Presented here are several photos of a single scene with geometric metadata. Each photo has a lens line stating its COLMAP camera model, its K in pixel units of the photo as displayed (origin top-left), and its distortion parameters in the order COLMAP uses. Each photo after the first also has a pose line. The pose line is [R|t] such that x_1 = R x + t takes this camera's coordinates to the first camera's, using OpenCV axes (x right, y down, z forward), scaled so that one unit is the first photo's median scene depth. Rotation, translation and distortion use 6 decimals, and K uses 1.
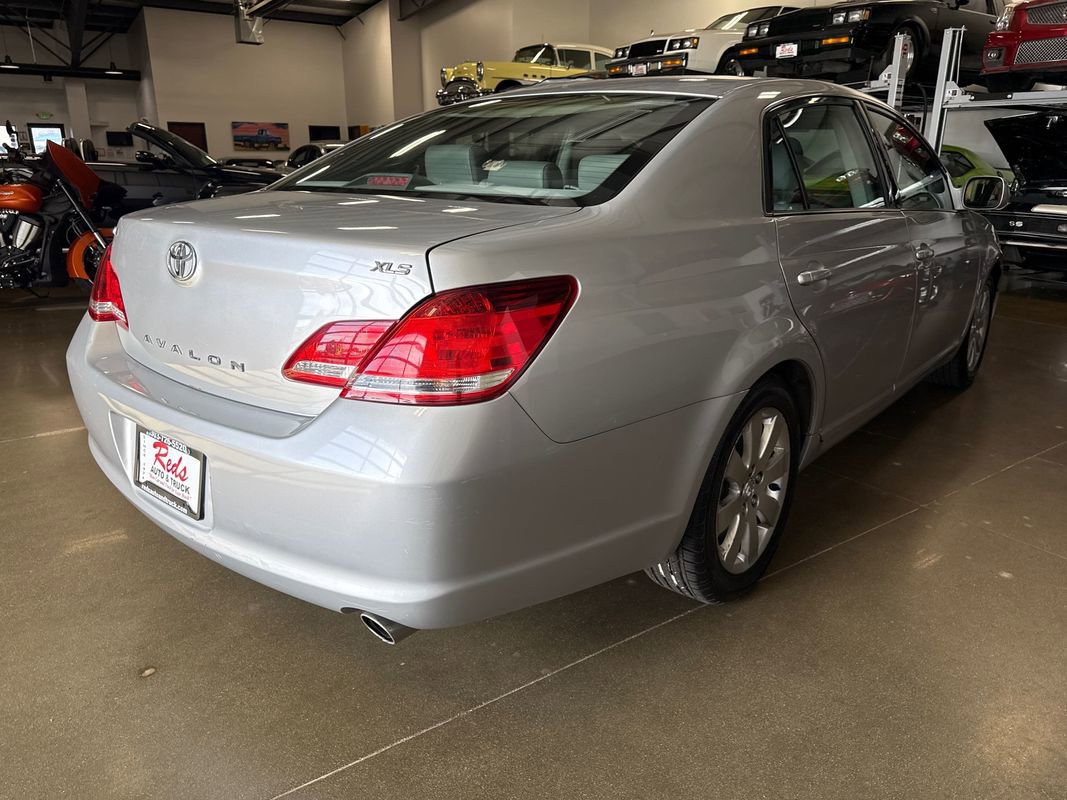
lens RADIAL K [[762.6, 0, 538.4], [0, 762.6, 397.6], [0, 0, 1]] dist [0.013105, -0.018205]
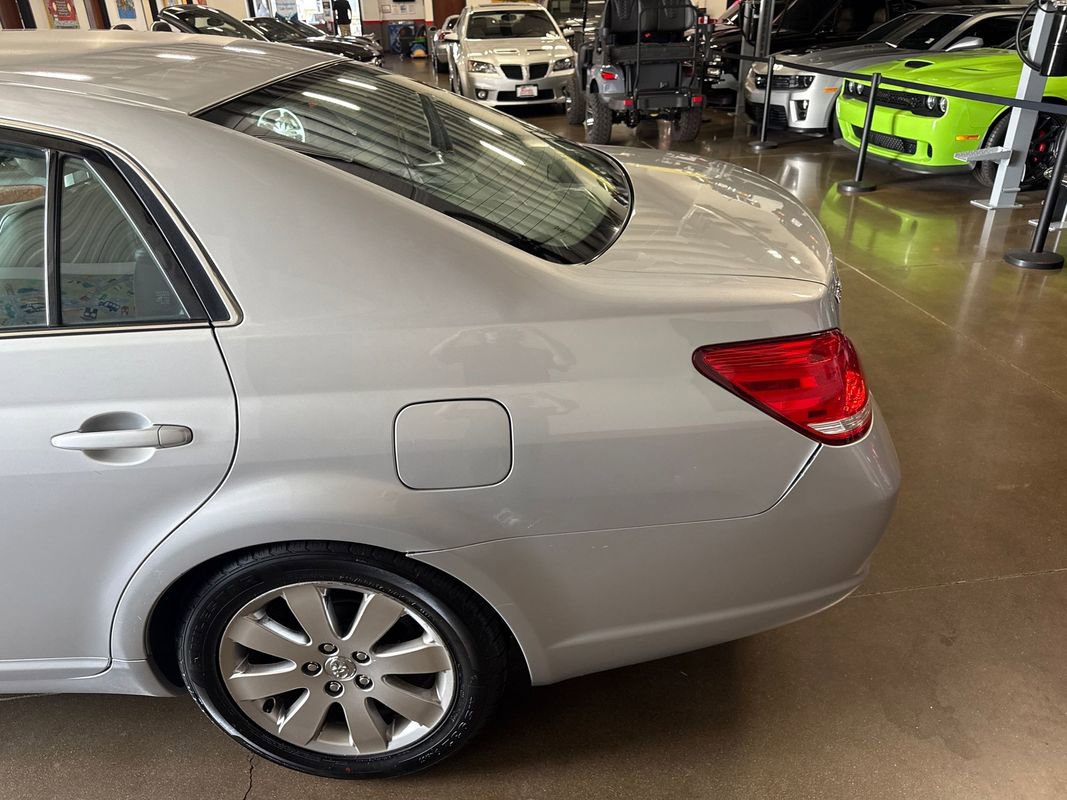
lens RADIAL K [[762.6, 0, 530.9], [0, 762.6, 394.8], [0, 0, 1]] dist [0.013105, -0.018205]
pose [[0.891814, 0.184302, -0.413160, 0.398075], [-0.107151, 0.973321, 0.202891, -0.106896], [0.439530, -0.136671, 0.887769, 0.220528]]
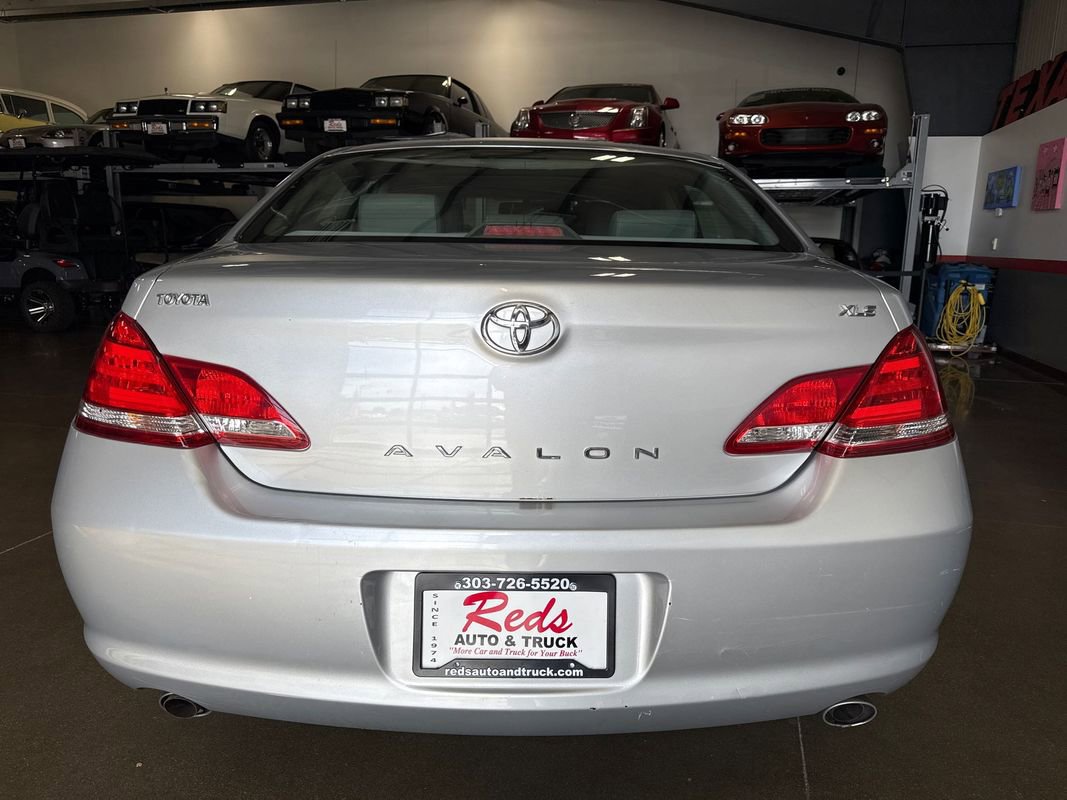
lens RADIAL K [[762.6, 0, 537.5], [0, 762.6, 393.3], [0, 0, 1]] dist [0.013105, -0.018205]
pose [[0.760823, -0.117109, 0.638305, -0.178541], [0.176852, 0.983771, -0.030305, -0.017940], [-0.624397, 0.135942, 0.769187, 0.086331]]
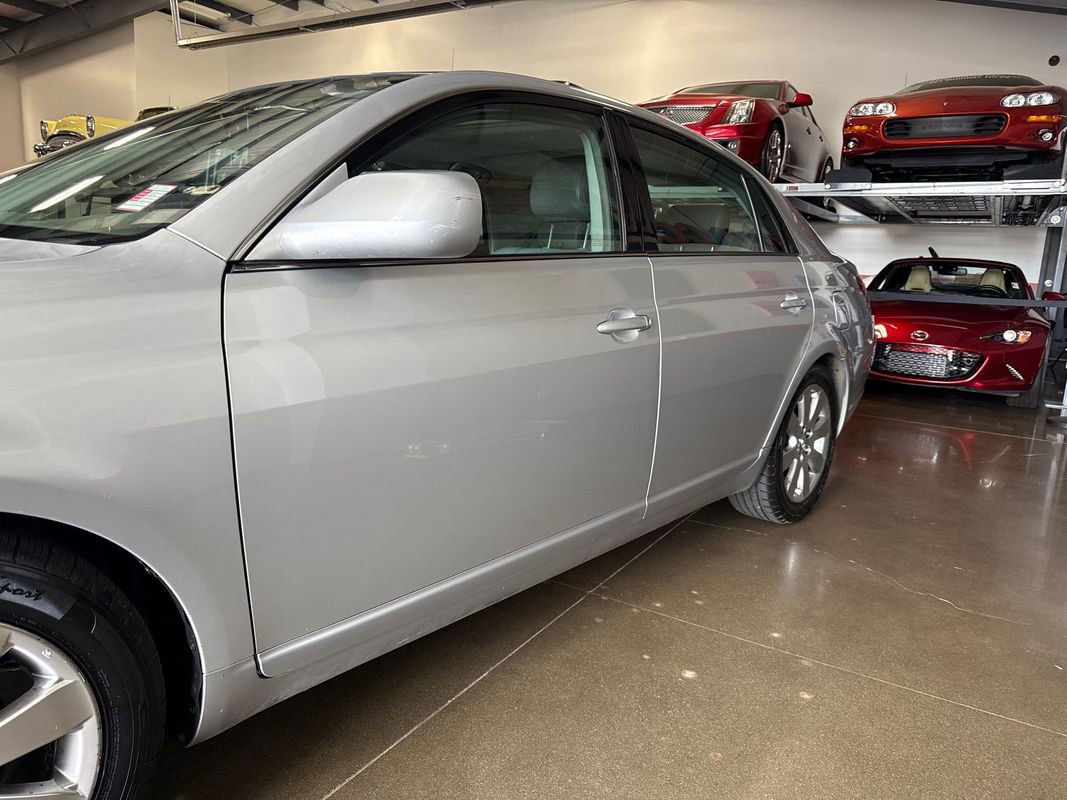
lens RADIAL K [[762.6, 0, 532.6], [0, 762.6, 391.2], [0, 0, 1]] dist [0.013105, -0.018205]
pose [[0.913451, -0.027463, 0.406021, 0.037372], [0.075765, 0.991753, -0.103372, 0.001288], [-0.399834, 0.125187, 0.907998, 0.078746]]
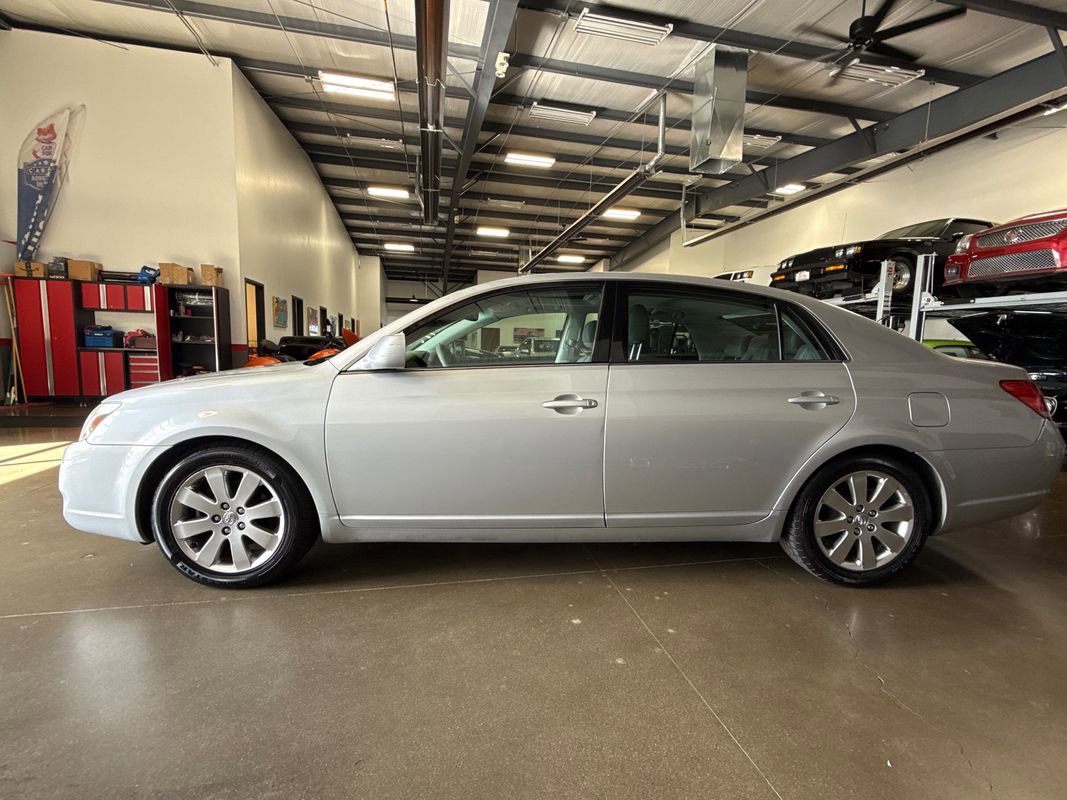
lens RADIAL K [[483.2, 0, 532.4], [0, 483.2, 399.6], [0, 0, 1]] dist [0.002659, -0.001611]
pose [[0.922939, 0.059625, -0.380300, 0.226032], [-0.135588, 0.974972, -0.176197, 0.004654], [0.360276, 0.214183, 0.907925, 0.037390]]
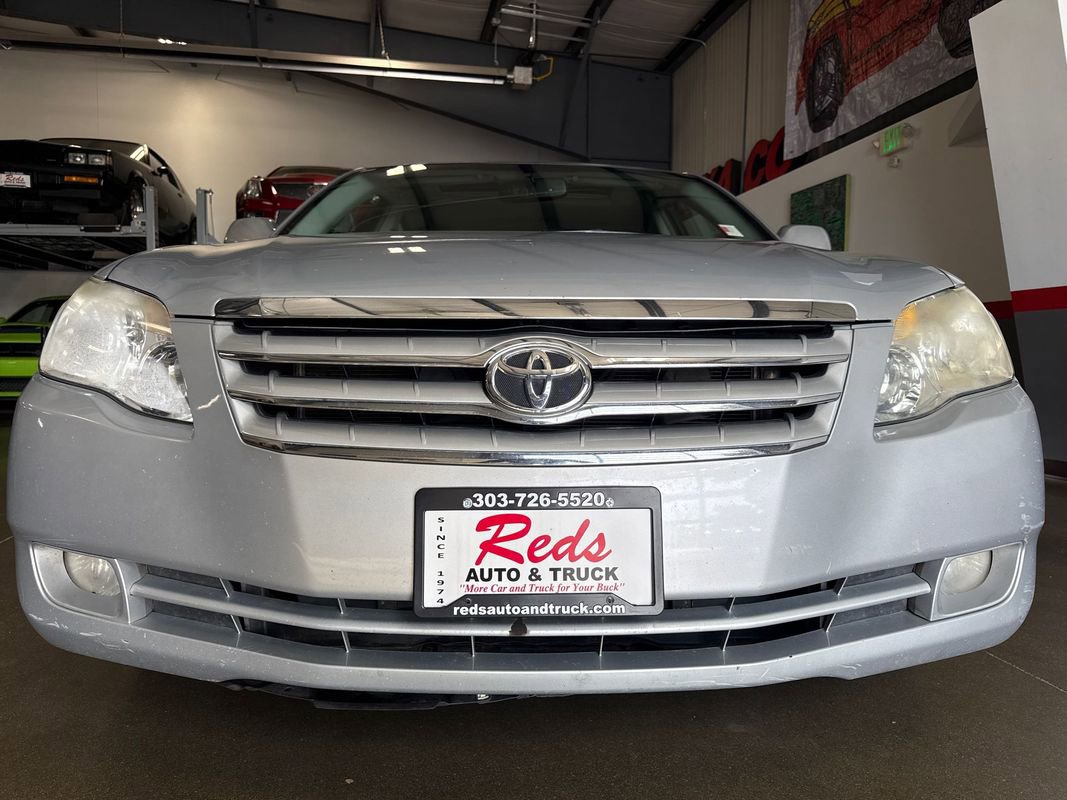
lens RADIAL K [[762.6, 0, 534.4], [0, 762.6, 395.3], [0, 0, 1]] dist [0.013105, -0.018205]
pose [[0.408853, -0.049226, 0.911271, -0.252482], [0.267612, 0.961114, -0.068149, 0.001454], [-0.872481, 0.271731, 0.406128, 0.203197]]
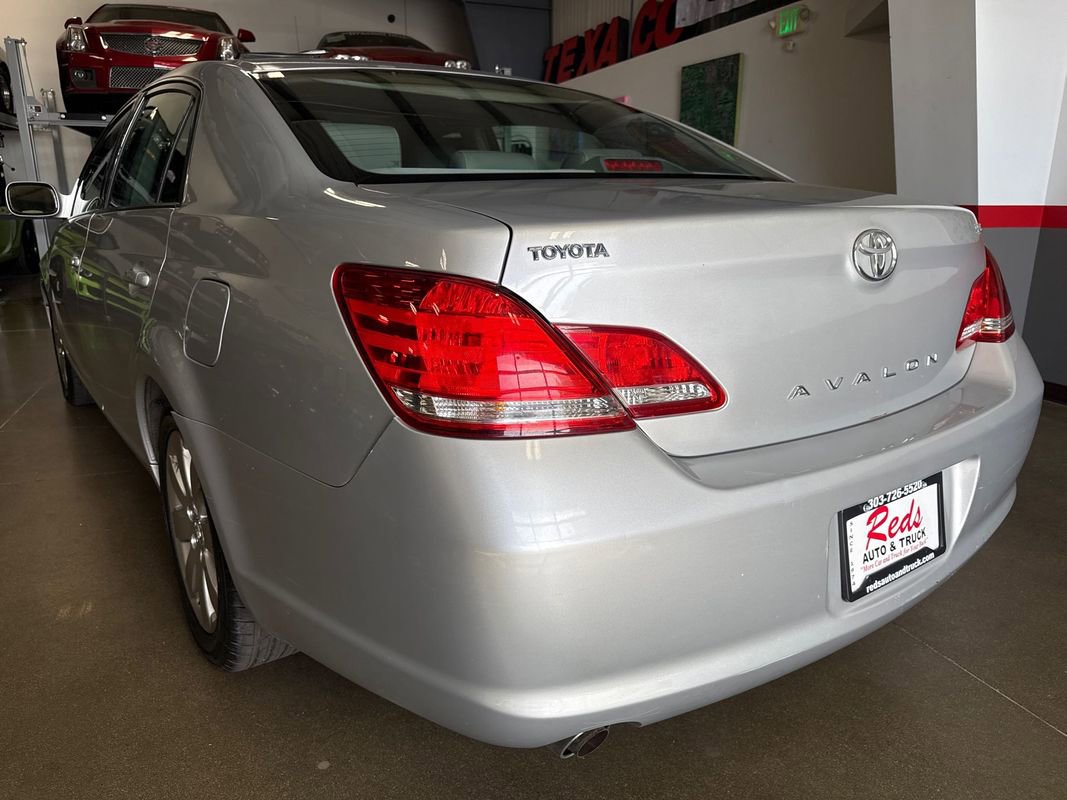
lens RADIAL K [[762.6, 0, 529.8], [0, 762.6, 400.7], [0, 0, 1]] dist [0.013105, -0.018205]
pose [[0.250617, -0.255194, 0.933845, -0.250350], [0.287279, 0.940783, 0.179993, -0.053510], [-0.924479, 0.223165, 0.309088, 0.216149]]
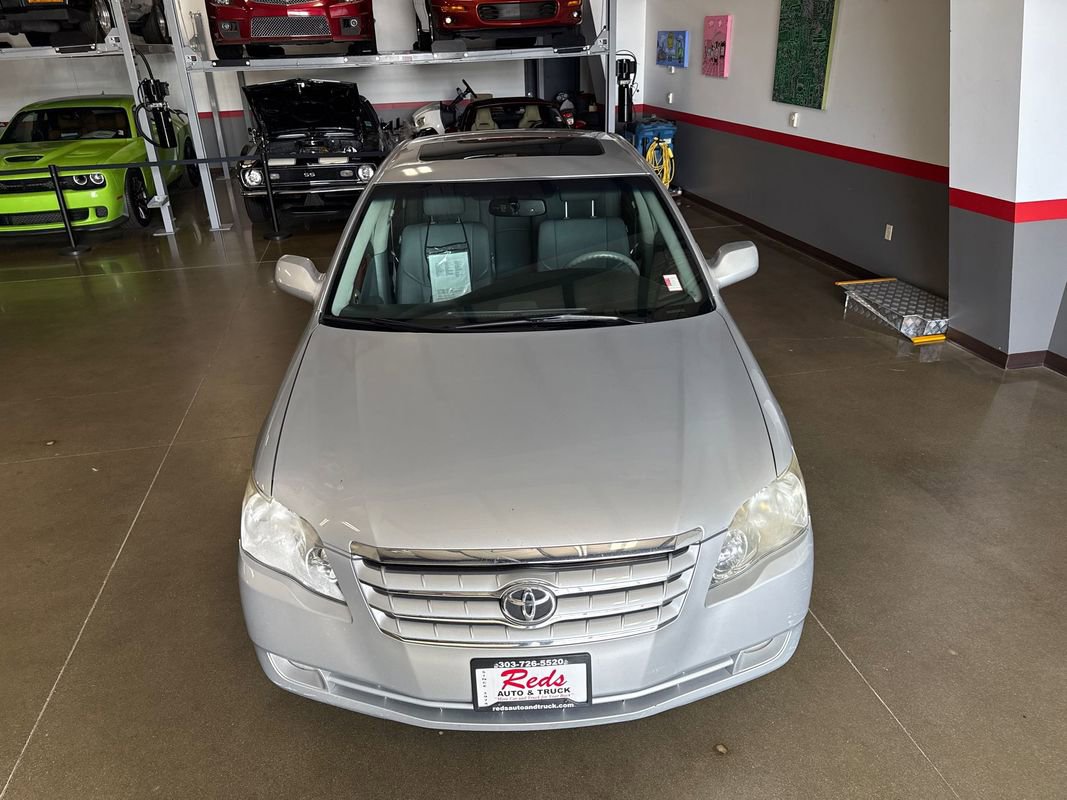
lens RADIAL K [[762.6, 0, 522.4], [0, 762.6, 393.6], [0, 0, 1]] dist [0.013105, -0.018205]
pose [[0.408200, -0.400466, 0.820365, -0.308707], [0.306404, 0.906617, 0.290109, -0.132948], [-0.859936, 0.132941, 0.492786, 0.129928]]
